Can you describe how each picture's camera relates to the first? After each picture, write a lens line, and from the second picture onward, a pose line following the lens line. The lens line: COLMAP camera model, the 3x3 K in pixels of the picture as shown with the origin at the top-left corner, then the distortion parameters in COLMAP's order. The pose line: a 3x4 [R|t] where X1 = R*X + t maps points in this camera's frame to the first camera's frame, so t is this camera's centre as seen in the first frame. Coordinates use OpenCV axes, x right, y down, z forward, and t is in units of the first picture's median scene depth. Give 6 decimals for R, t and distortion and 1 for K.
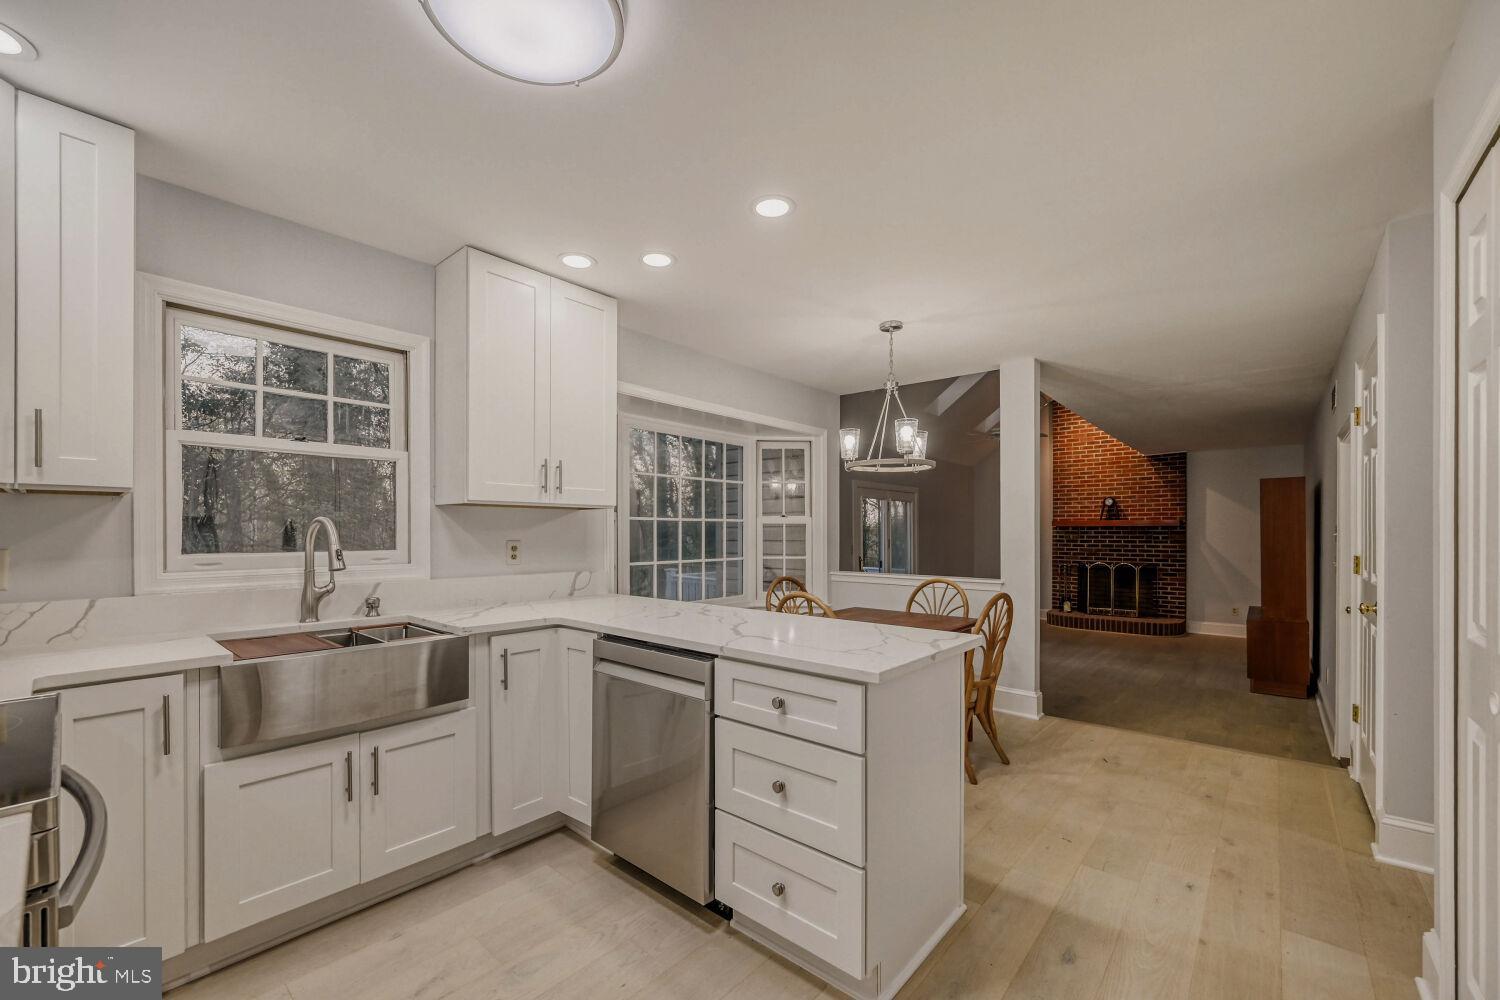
lens RADIAL K [[608.2, 0, 761.3], [0, 608.2, 532.5], [0, 0, 1]] dist [-0.000162, -0.000651]
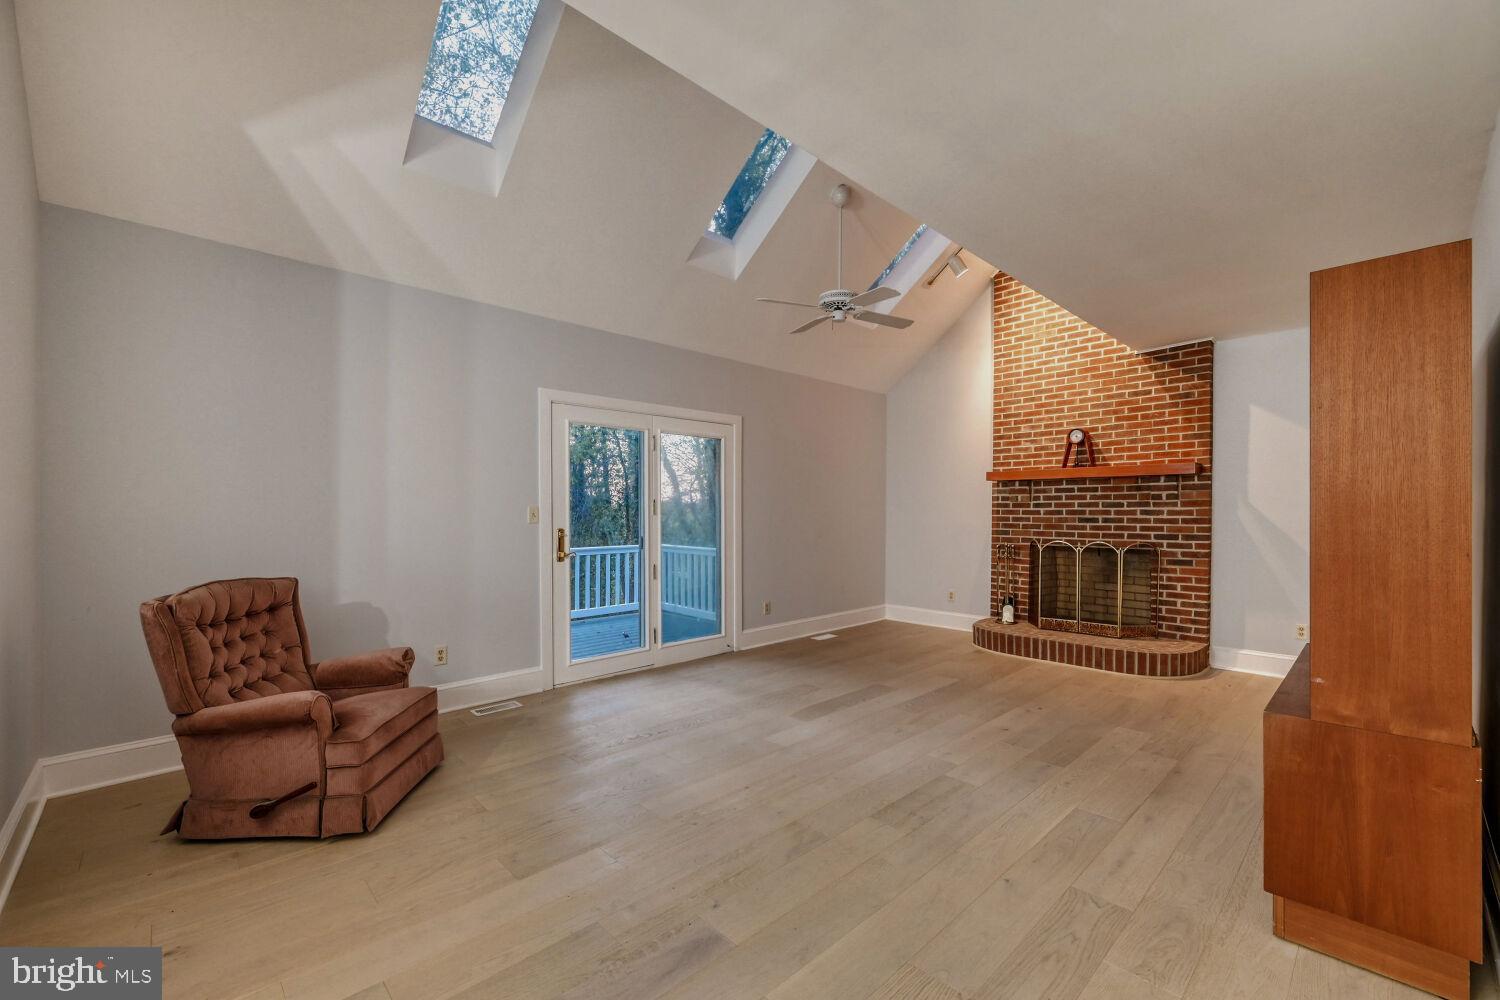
lens RADIAL K [[608.2, 0, 771.6], [0, 608.2, 518.9], [0, 0, 1]] dist [-0.000162, -0.000651]
pose [[0.994651, -0.001239, -0.103290, 0.644204], [0.002635, 0.999907, 0.013376, 0.037877], [0.103264, -0.013577, 0.994561, 0.735587]]
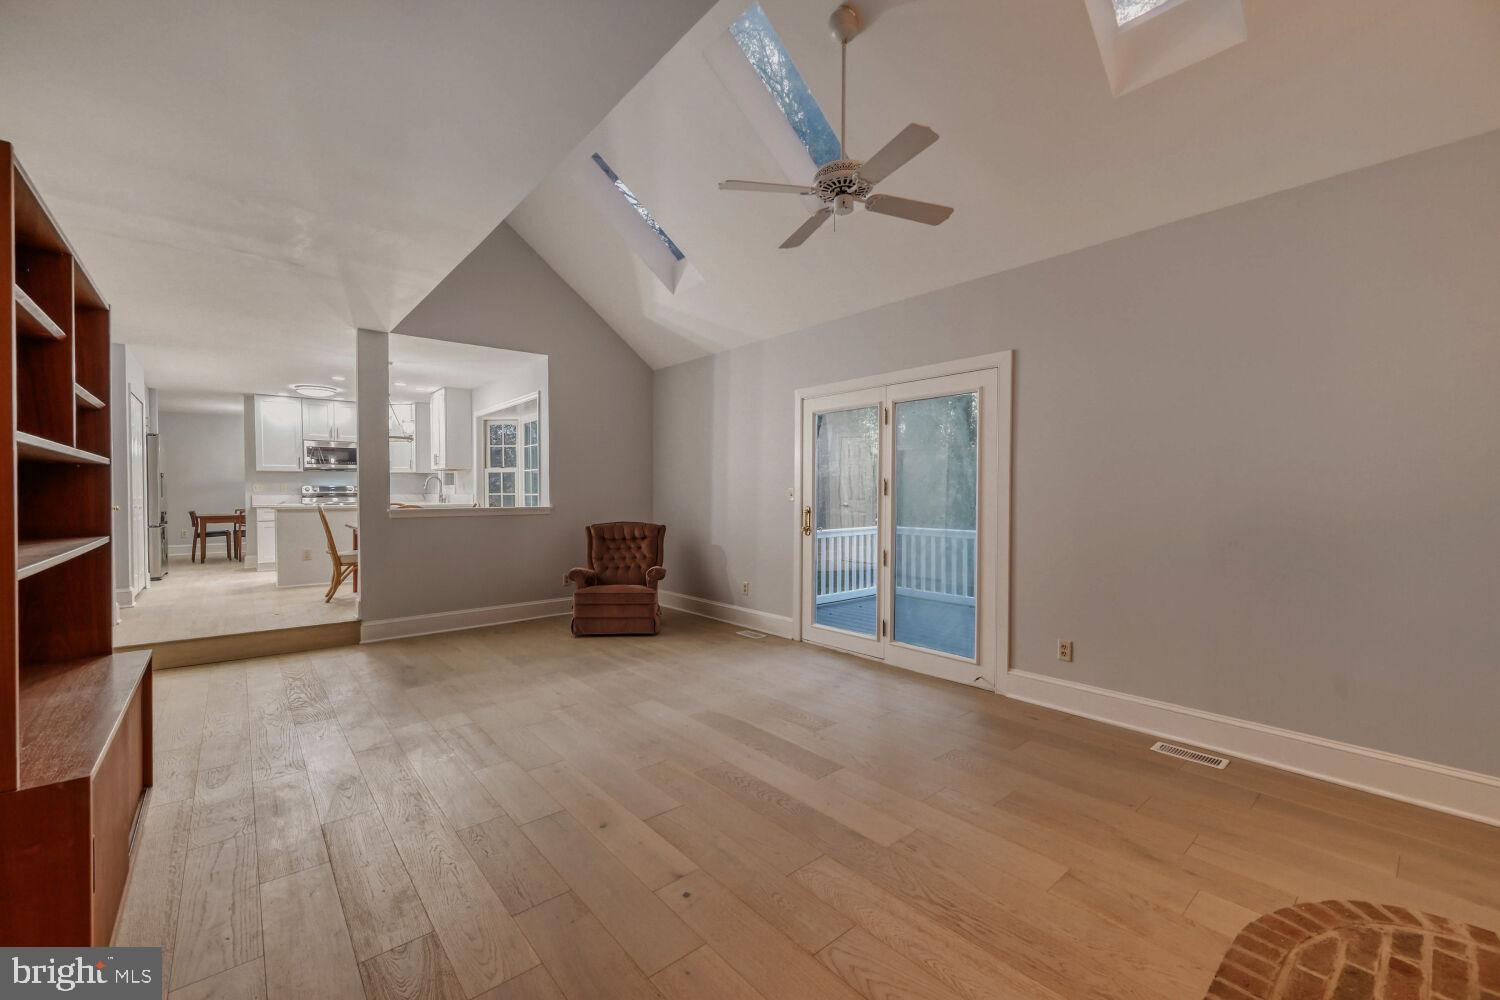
lens RADIAL K [[608.2, 0, 746.2], [0, 608.2, 505.7], [0, 0, 1]] dist [-0.000162, -0.000651]
pose [[-0.174189, 0.017854, -0.984550, 1.277901], [0.000610, 0.999837, 0.018023, 0.042732], [0.984712, 0.002539, -0.174171, 1.659899]]
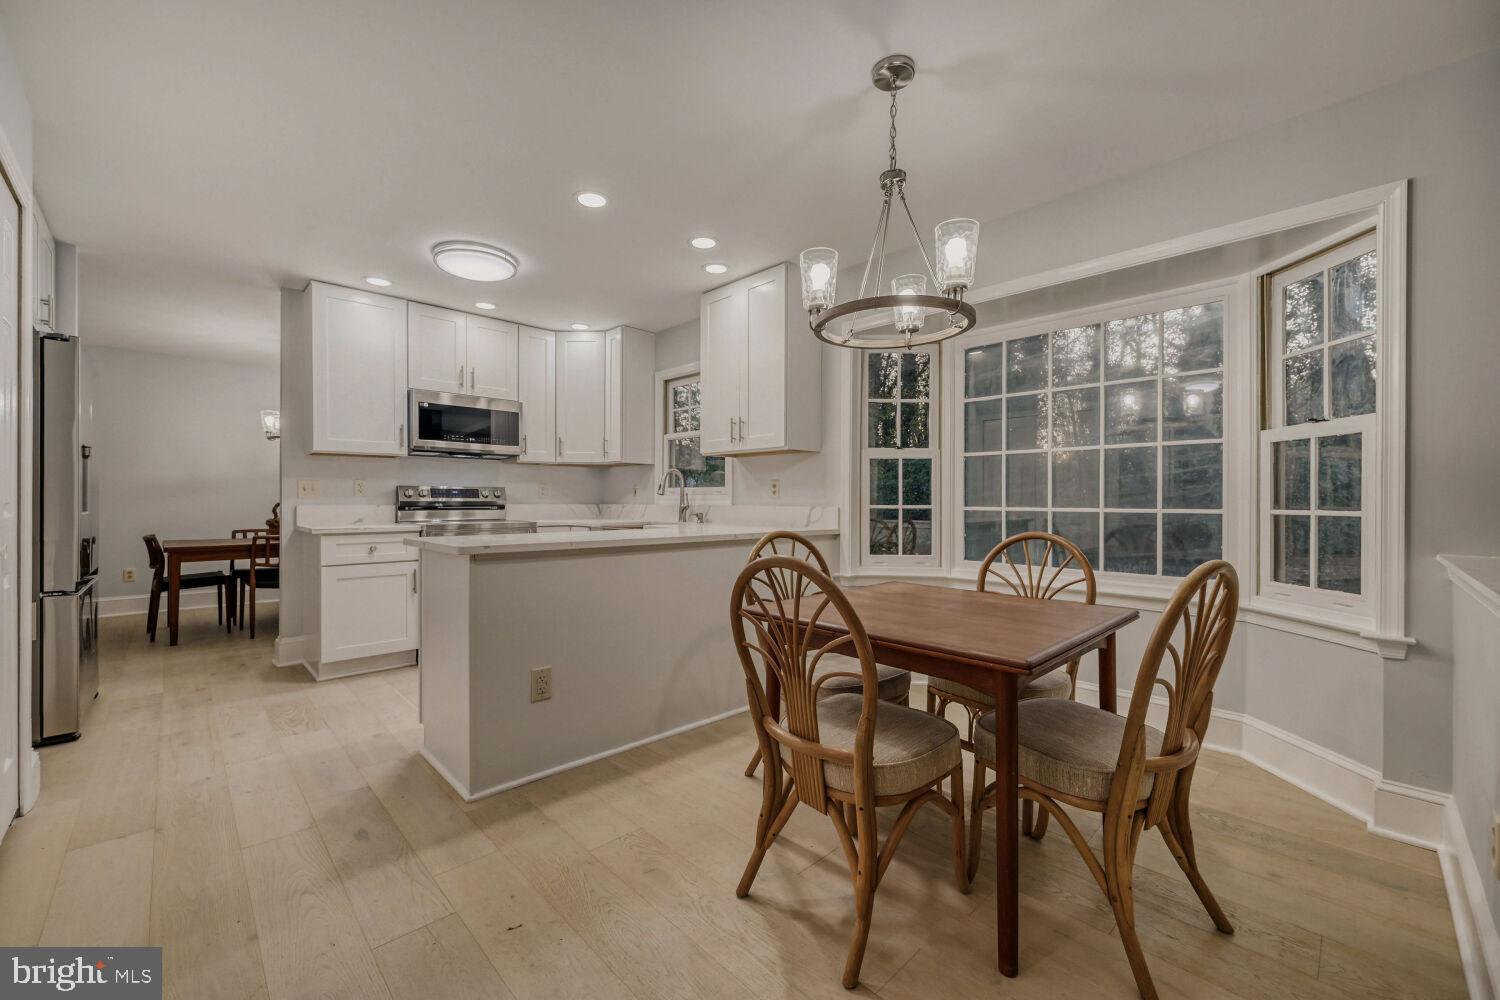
lens RADIAL K [[608.2, 0, 754.0], [0, 608.2, 504.9], [0, 0, 1]] dist [-0.000162, -0.000651]
pose [[-0.109187, 0.004975, -0.994009, 0.529280], [-0.004506, 0.999975, 0.005500, 0.034988], [0.994011, 0.005080, -0.109162, 0.636887]]
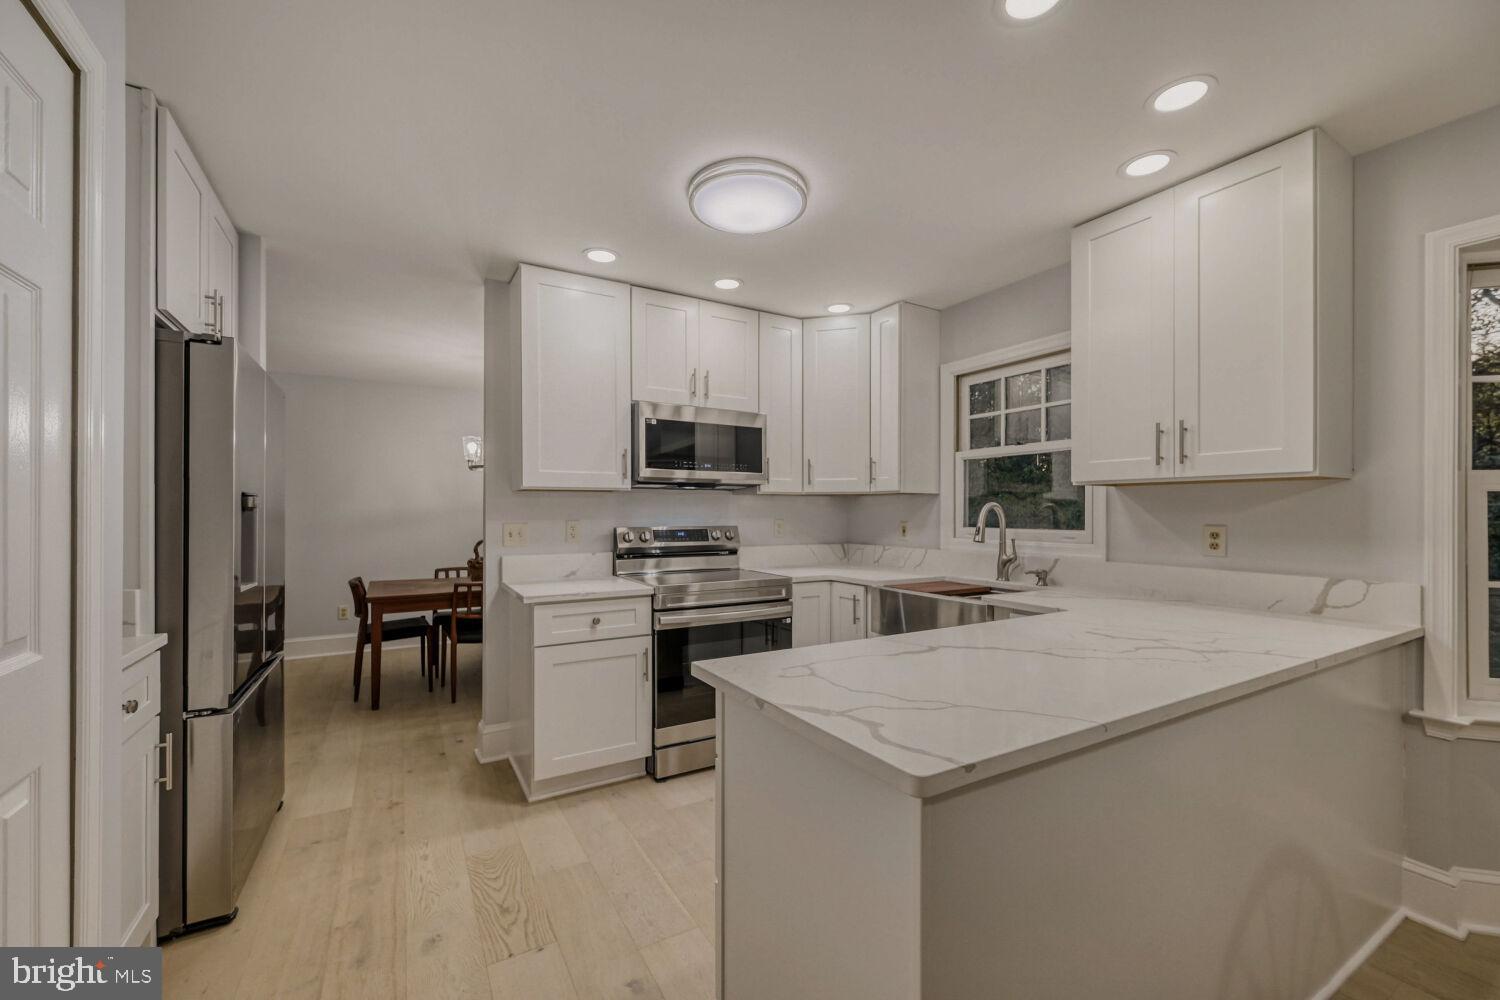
lens RADIAL K [[608.2, 0, 762.1], [0, 608.2, 511.4], [0, 0, 1]] dist [-0.000162, -0.000651]
pose [[-0.326788, -0.002791, -0.945094, 0.303435], [0.000019, 0.999996, -0.002960, -0.001395], [0.945098, -0.000986, -0.326786, 0.407884]]
